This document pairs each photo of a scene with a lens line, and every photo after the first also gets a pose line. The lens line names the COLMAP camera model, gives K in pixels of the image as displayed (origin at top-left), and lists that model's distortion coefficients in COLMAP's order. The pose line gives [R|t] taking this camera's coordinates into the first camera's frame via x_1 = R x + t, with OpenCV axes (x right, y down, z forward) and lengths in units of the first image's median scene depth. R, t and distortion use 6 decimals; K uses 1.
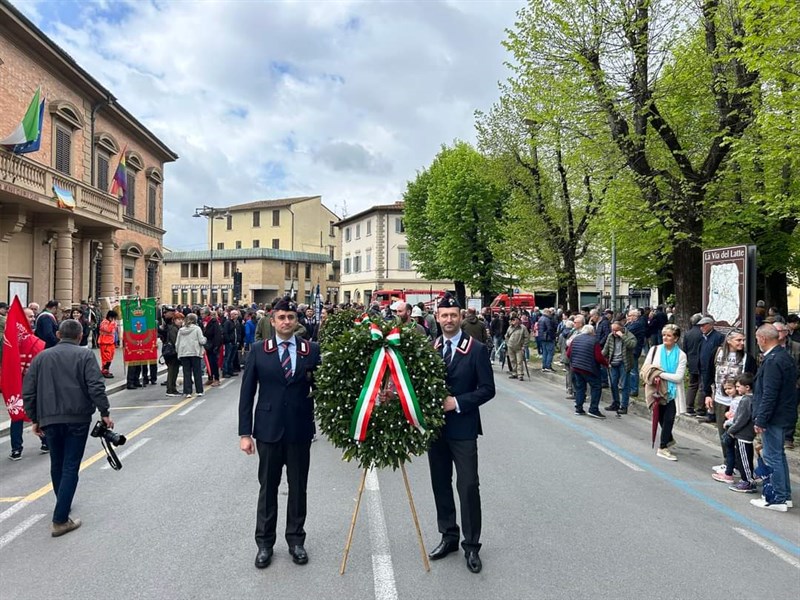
lens RADIAL K [[599.6, 0, 400.0], [0, 599.6, 300.0], [0, 0, 1]] dist [0.007420, 0.001374]
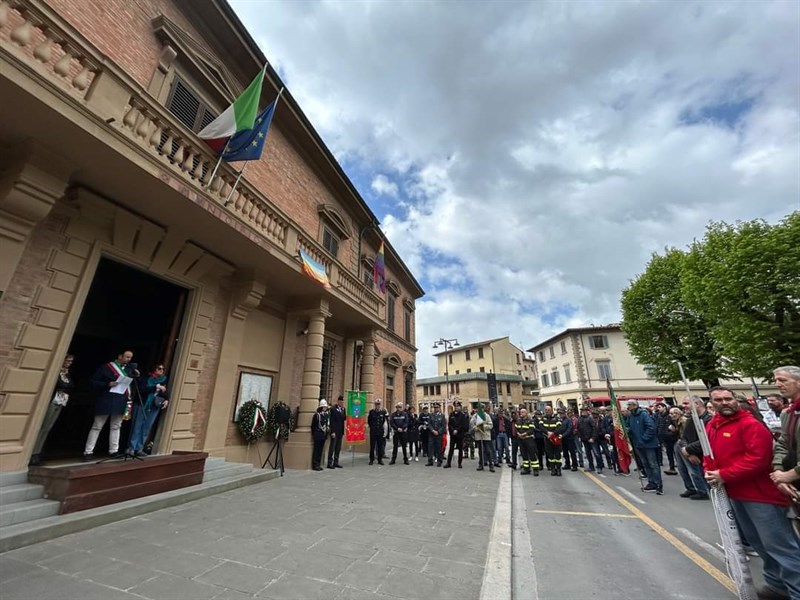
lens RADIAL K [[320.9, 0, 400.0], [0, 320.9, 300.0], [0, 0, 1]] dist [-0.000348, 0.000001]
pose [[0.917684, -0.142932, -0.370712, -0.105467], [0.012169, 0.942724, -0.333353, 0.007042], [0.397126, 0.301401, 0.866861, 0.244560]]
